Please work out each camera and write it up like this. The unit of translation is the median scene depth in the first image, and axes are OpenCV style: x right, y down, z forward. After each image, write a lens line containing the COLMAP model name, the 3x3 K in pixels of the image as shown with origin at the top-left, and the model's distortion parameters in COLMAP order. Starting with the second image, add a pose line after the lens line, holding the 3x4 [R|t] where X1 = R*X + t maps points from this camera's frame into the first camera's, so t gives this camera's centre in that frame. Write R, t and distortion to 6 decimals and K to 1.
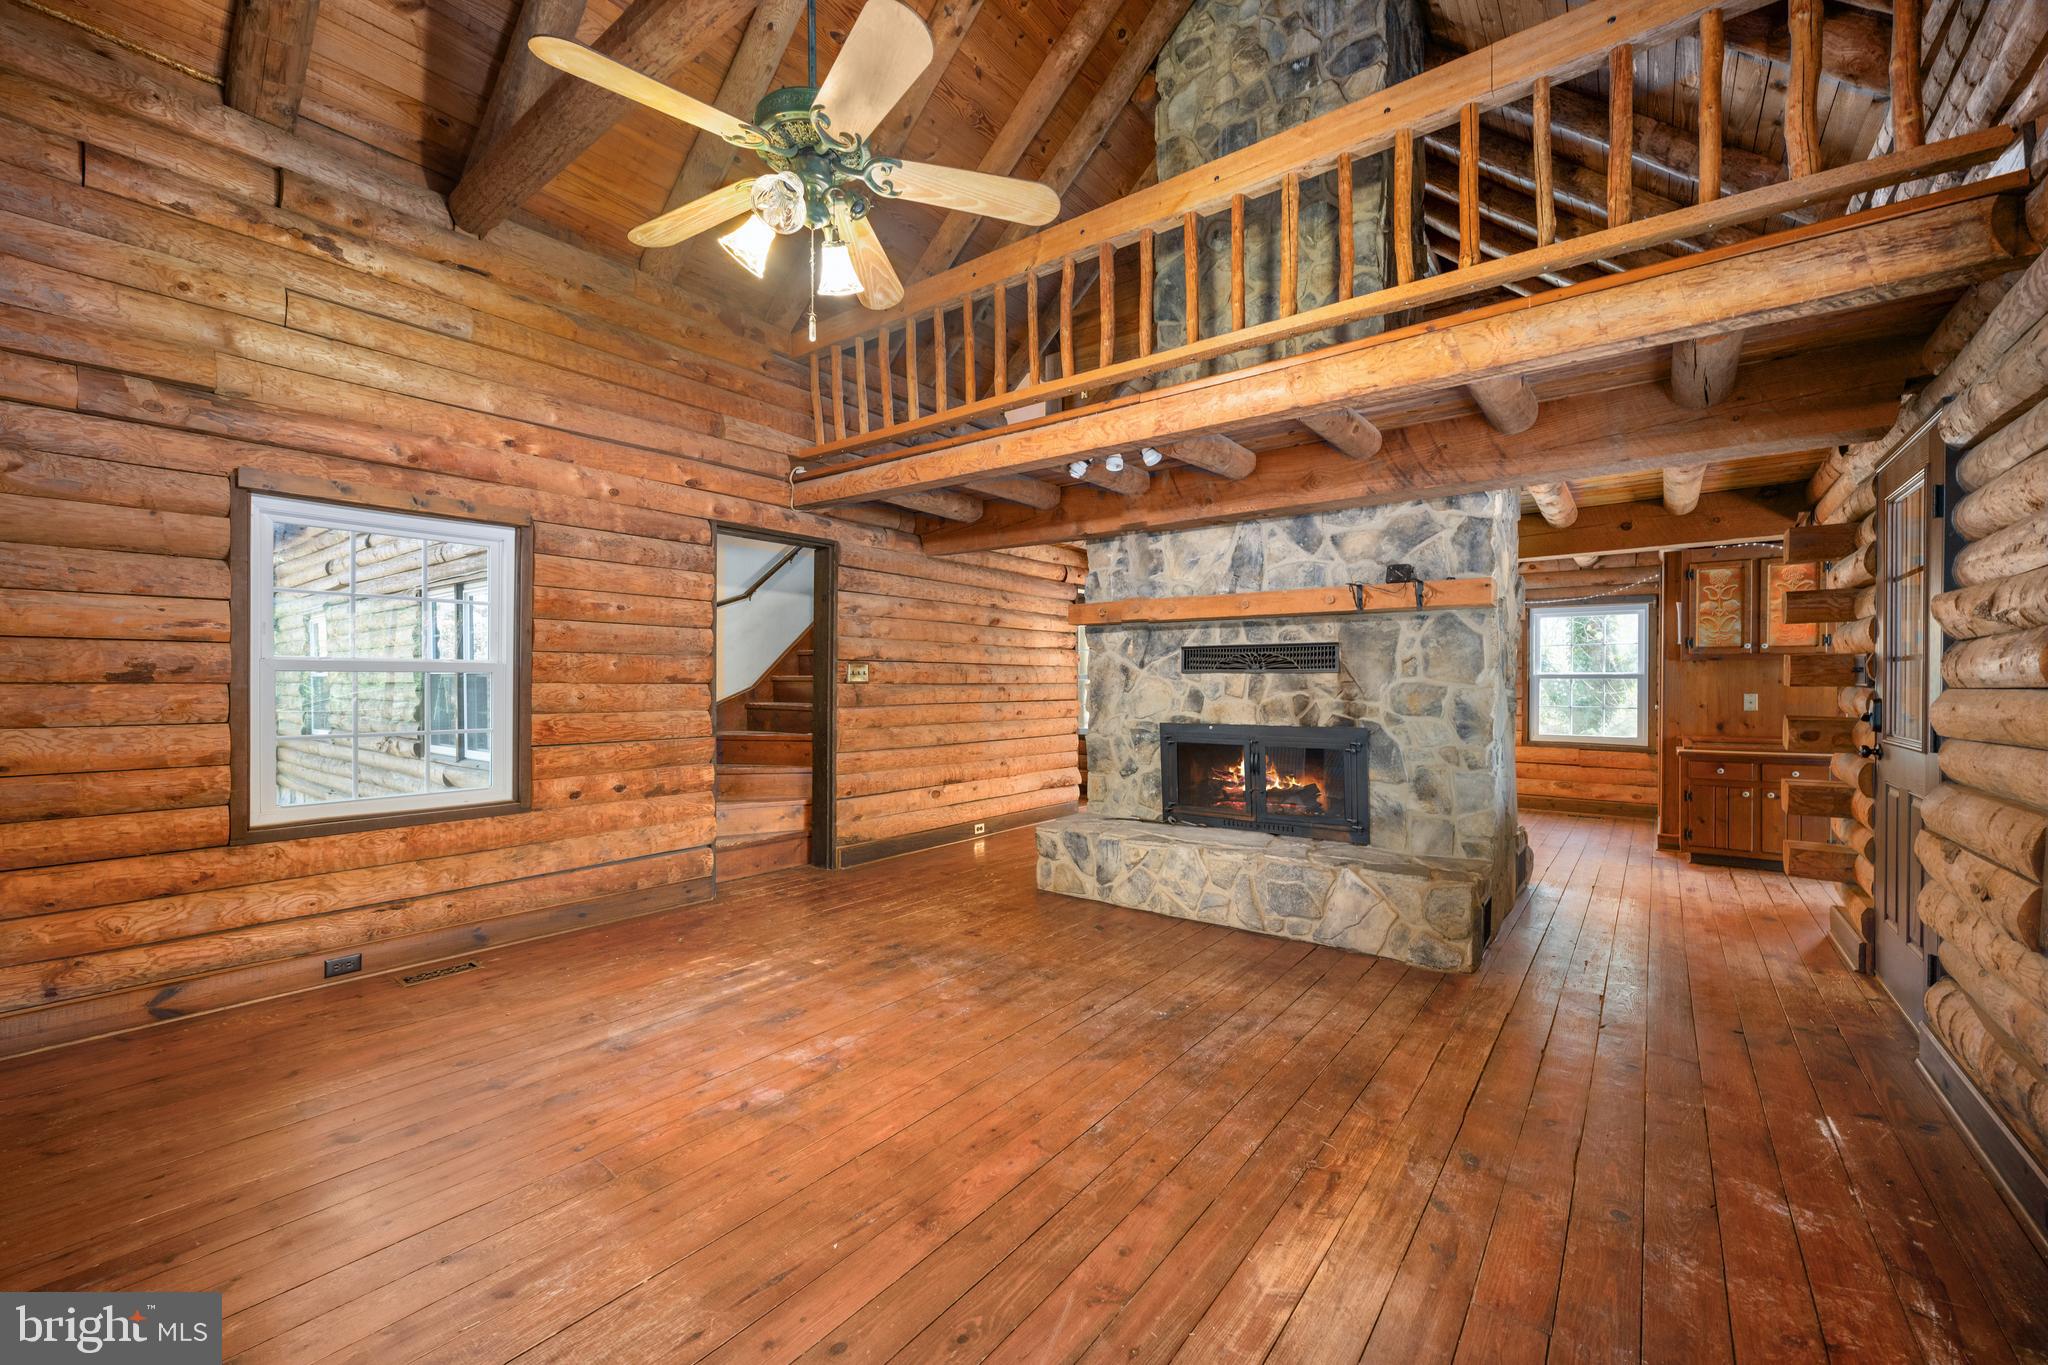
lens RADIAL K [[821.9, 0, 1030.0], [0, 821.9, 680.9], [0, 0, 1]] dist [-0.000954, -0.000067]
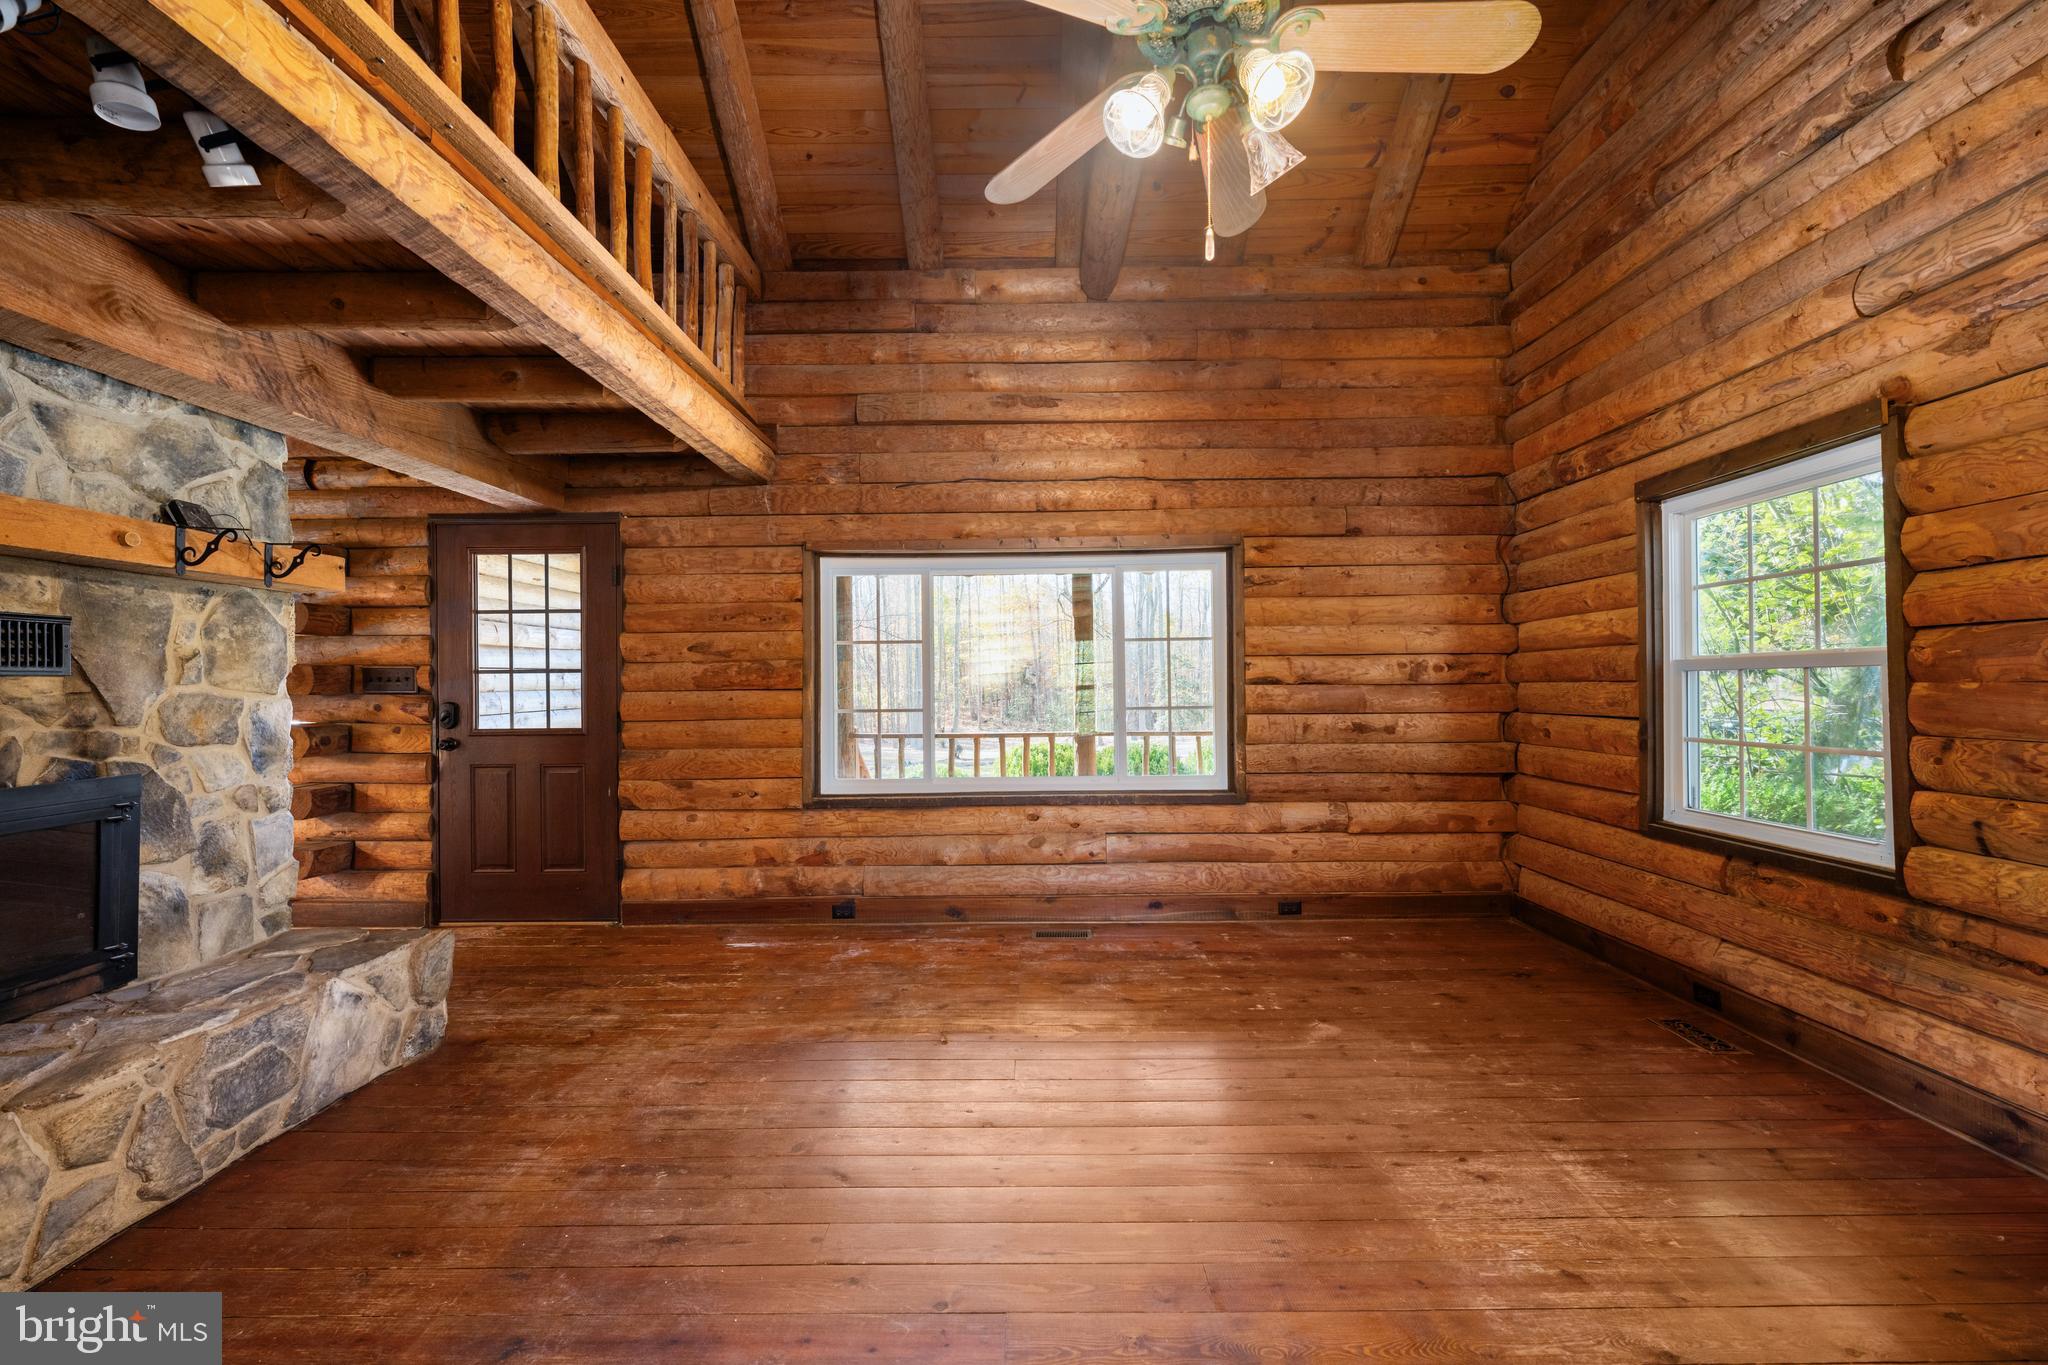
lens RADIAL K [[821.9, 0, 1023.8], [0, 821.9, 681.0], [0, 0, 1]] dist [-0.000954, -0.000067]
pose [[-0.609016, 0.007054, 0.793127, -0.425579], [0.007911, 0.999965, -0.002819, -0.000644], [-0.793119, 0.004557, -0.609050, 0.884906]]
